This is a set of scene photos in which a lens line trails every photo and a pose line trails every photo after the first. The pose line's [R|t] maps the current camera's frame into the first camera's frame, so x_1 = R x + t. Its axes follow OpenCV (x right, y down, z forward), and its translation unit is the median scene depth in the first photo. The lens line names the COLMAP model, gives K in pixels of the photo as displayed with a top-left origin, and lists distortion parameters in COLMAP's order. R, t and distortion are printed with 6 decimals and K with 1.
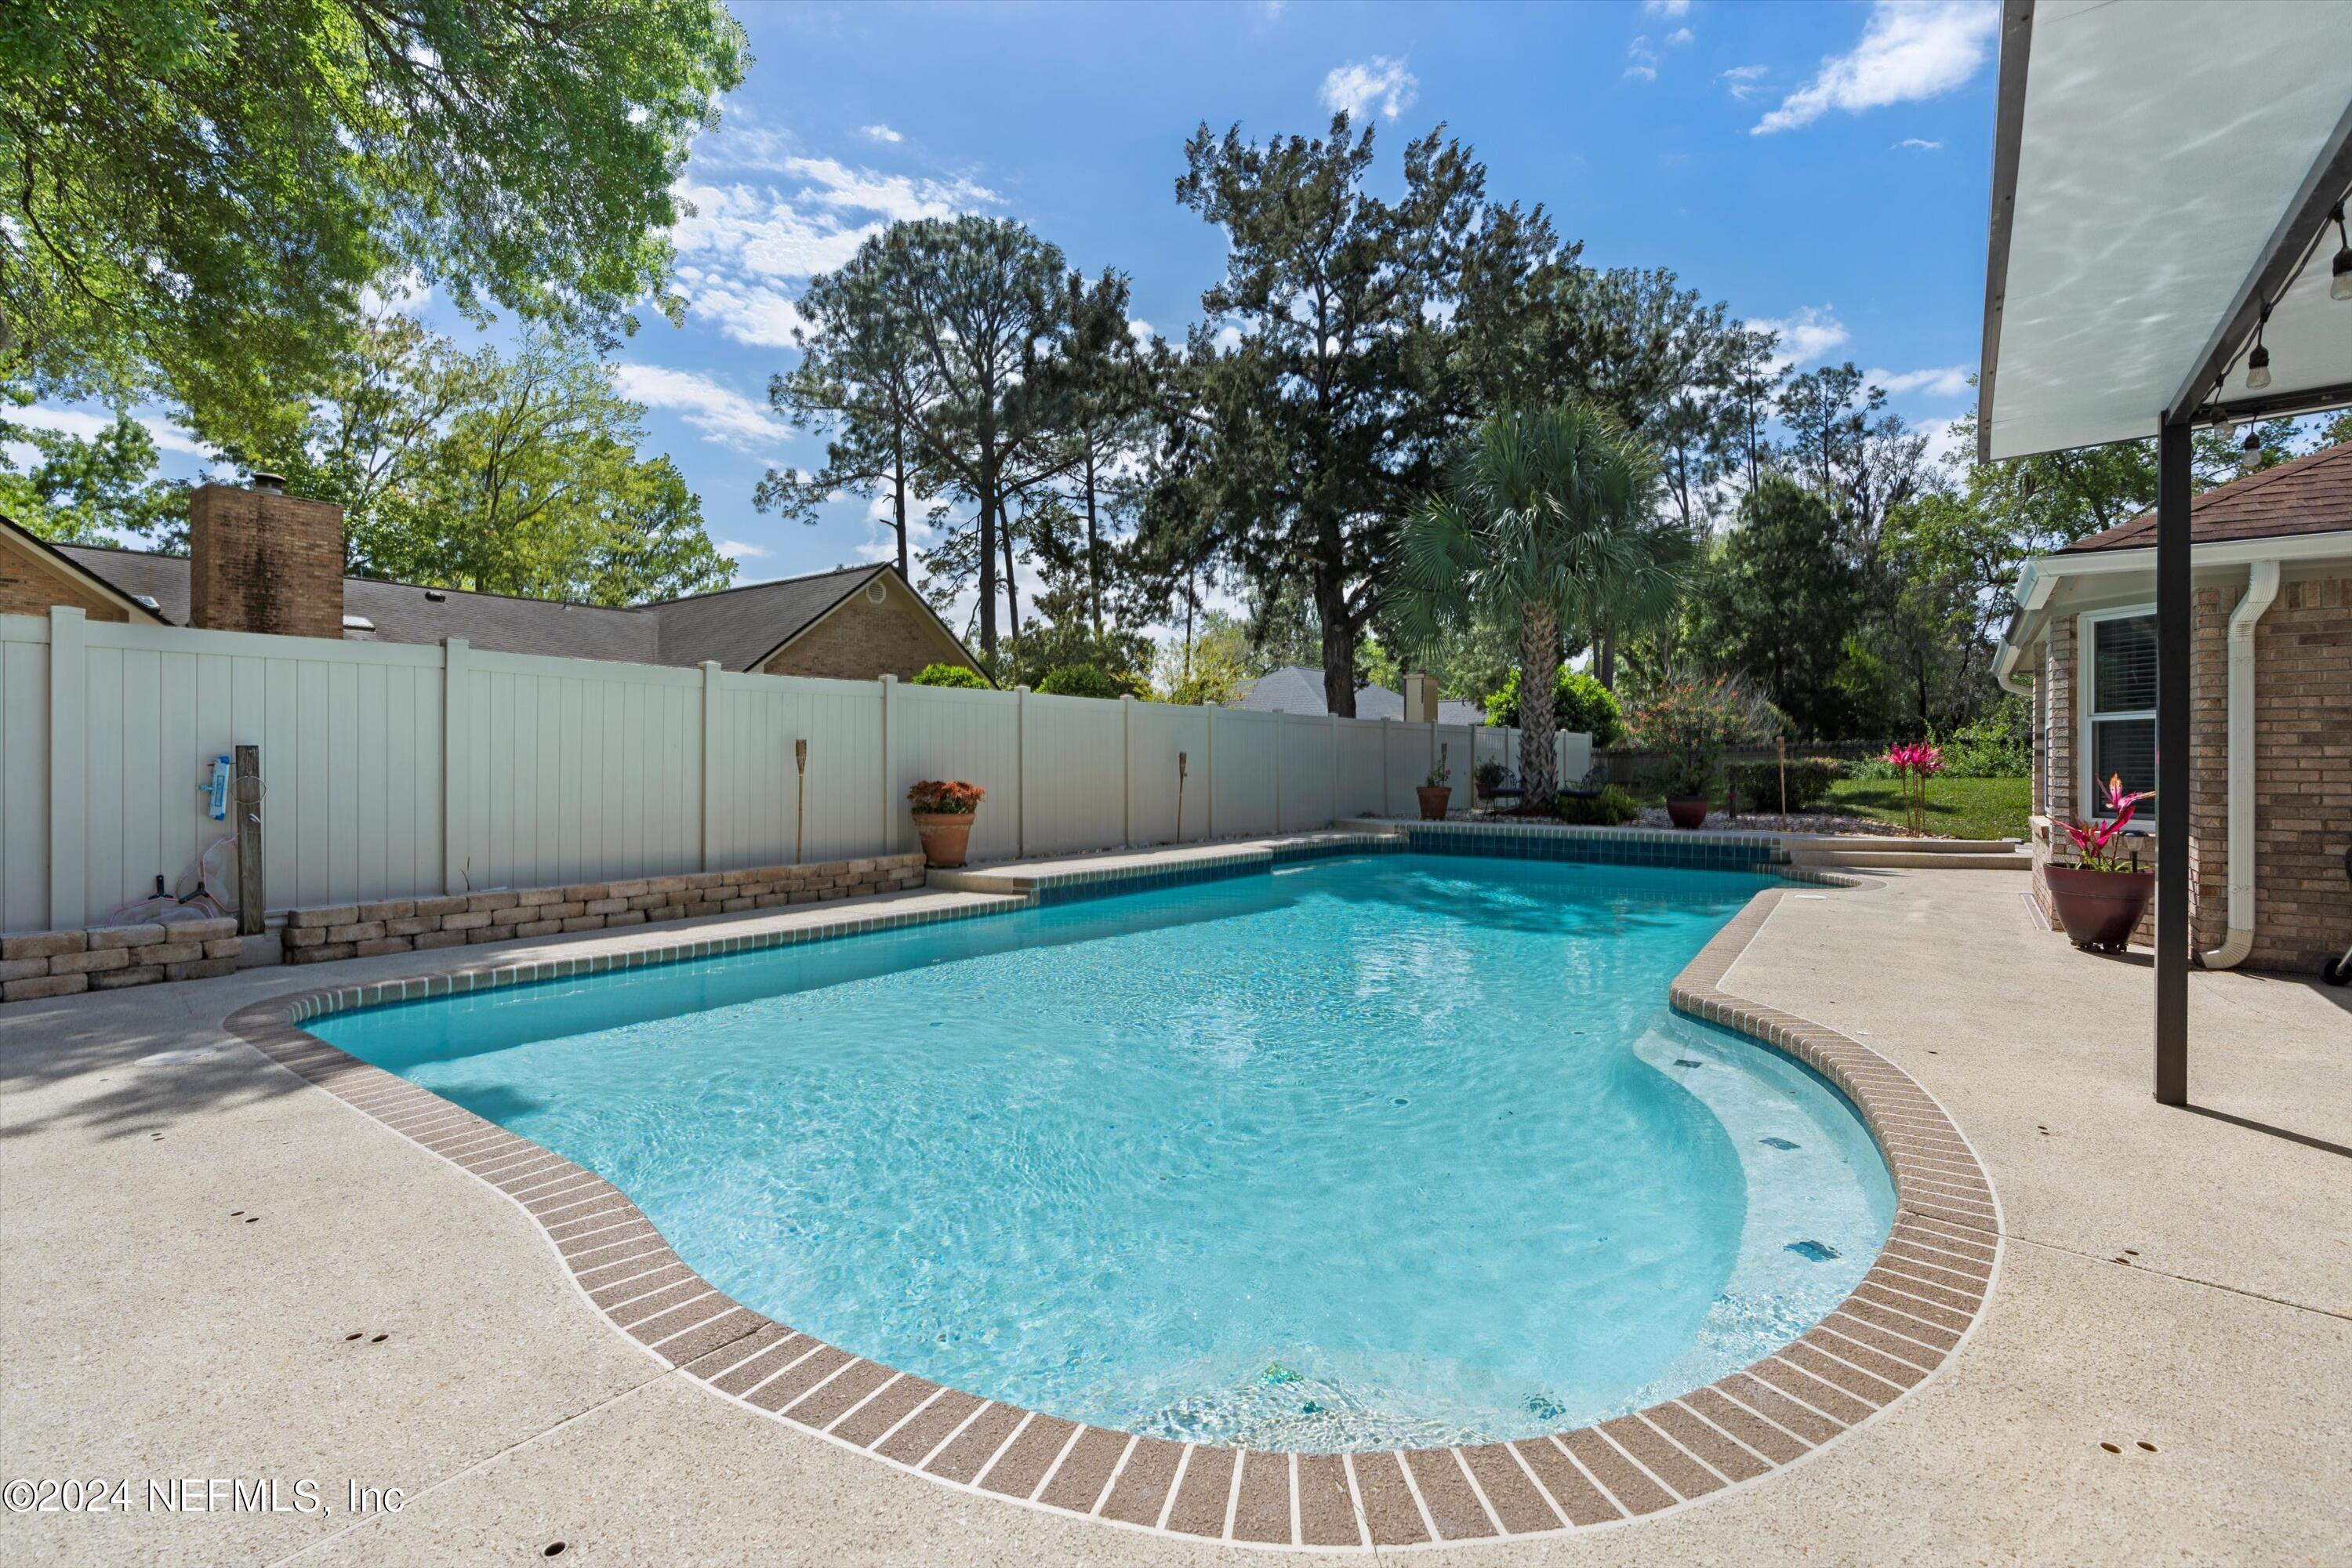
lens RADIAL K [[1066.1, 0, 1180.5], [0, 1066.1, 769.3], [0, 0, 1]] dist [-0.002195, 0.000562]
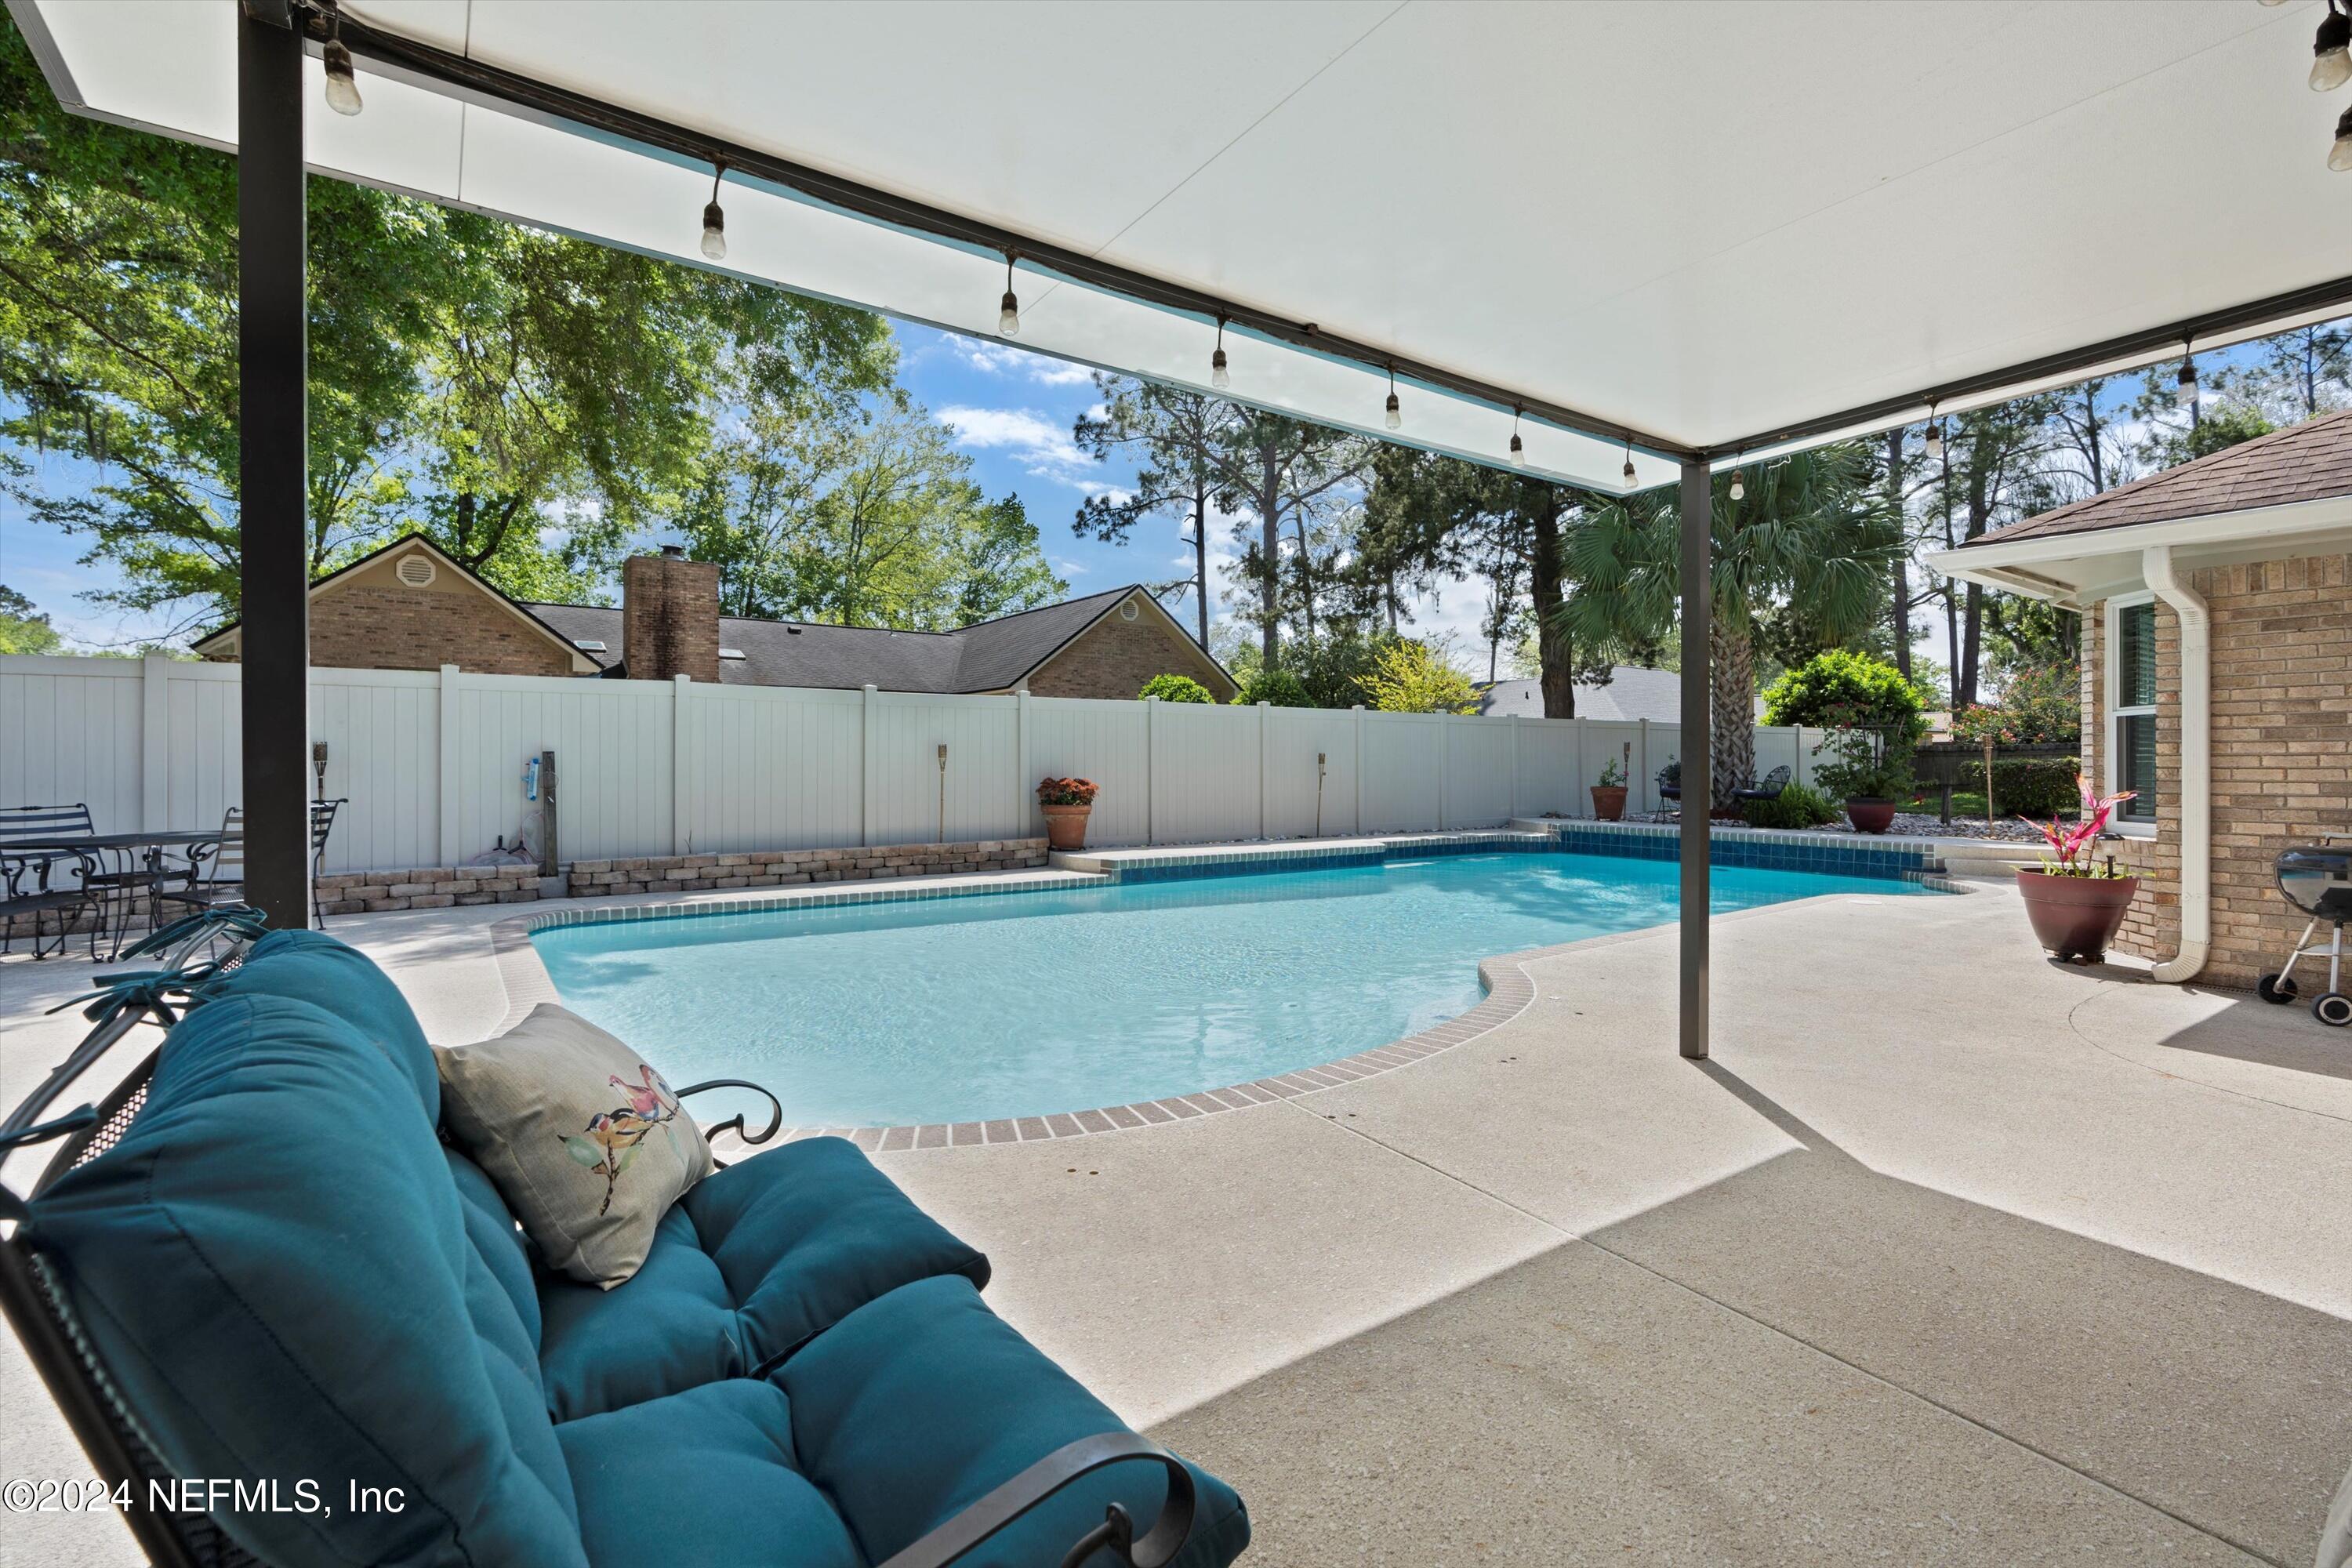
lens RADIAL K [[1066.1, 0, 1180.5], [0, 1066.1, 769.3], [0, 0, 1]] dist [-0.002195, 0.000562]
pose [[0.949175, 0.000710, -0.314749, 0.274348], [-0.000918, 0.999999, -0.000510, 0.001680], [0.314748, 0.000773, 0.949175, -0.093768]]
